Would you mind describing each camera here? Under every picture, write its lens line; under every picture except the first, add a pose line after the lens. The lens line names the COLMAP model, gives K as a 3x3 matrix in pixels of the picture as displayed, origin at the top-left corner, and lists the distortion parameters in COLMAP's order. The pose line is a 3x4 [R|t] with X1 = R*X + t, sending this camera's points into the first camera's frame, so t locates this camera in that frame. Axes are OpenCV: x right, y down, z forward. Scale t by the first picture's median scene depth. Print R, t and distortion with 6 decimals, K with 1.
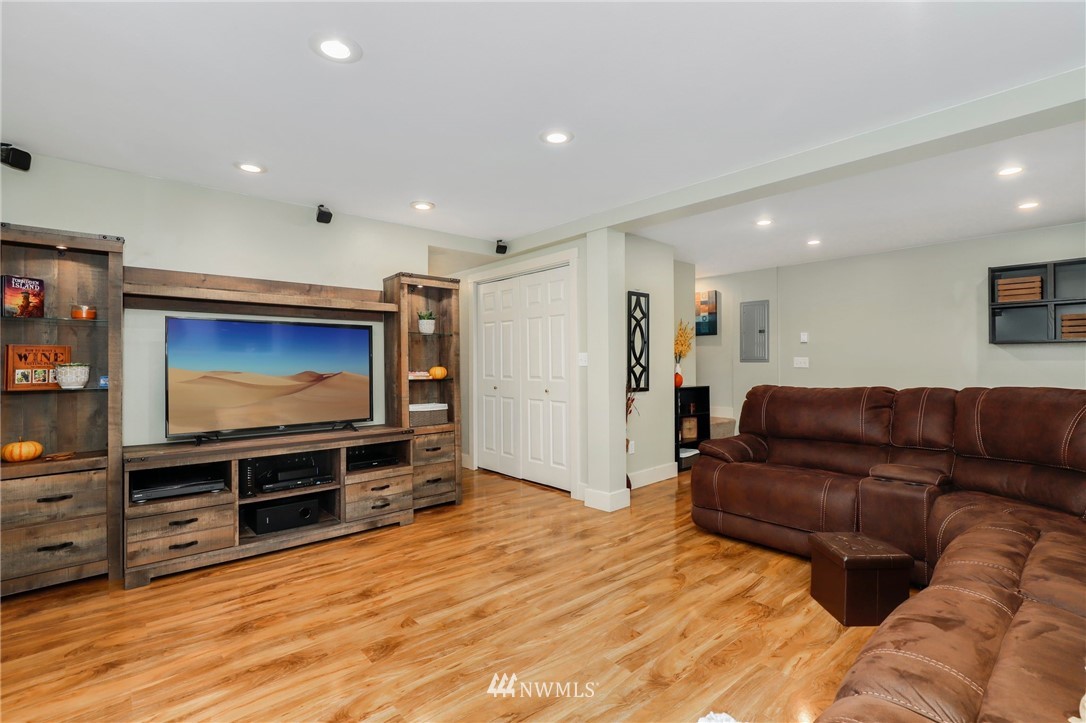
lens RADIAL K [[500.5, 0, 557.0], [0, 500.5, 363.7], [0, 0, 1]] dist [-0.008088, 0.000334]
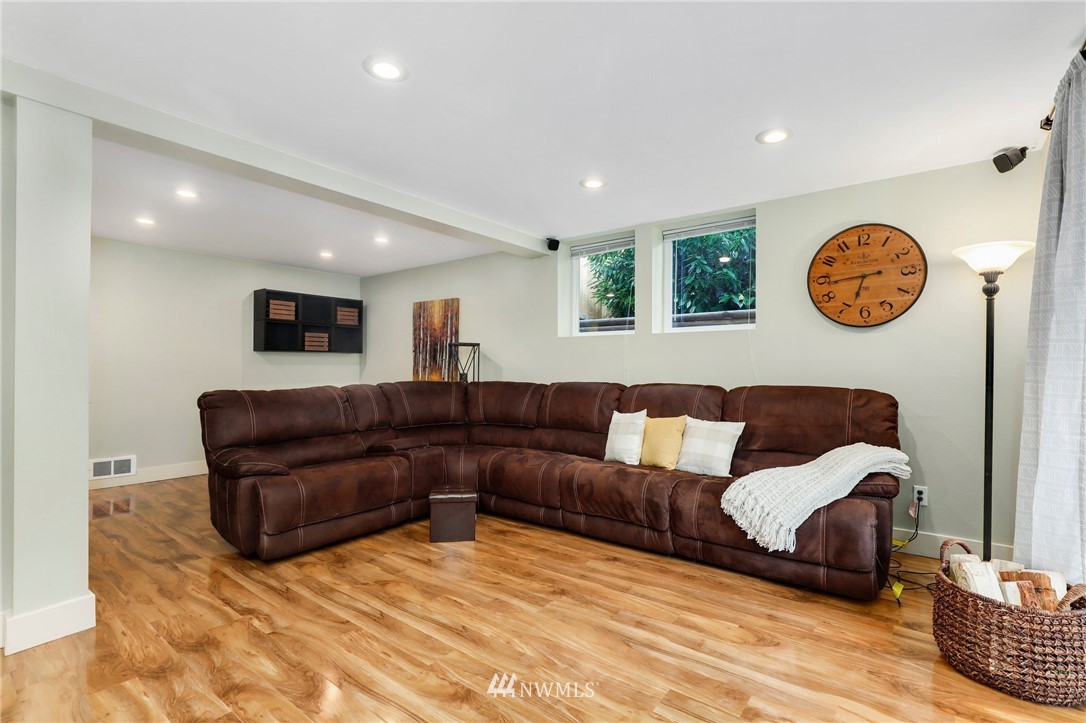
lens RADIAL K [[500.5, 0, 557.0], [0, 500.5, 363.7], [0, 0, 1]] dist [-0.008088, 0.000334]
pose [[-0.179722, 0.009541, 0.983671, -0.761602], [0.003864, 0.999952, -0.008993, 0.008681], [-0.983710, 0.002185, -0.179750, 0.819652]]
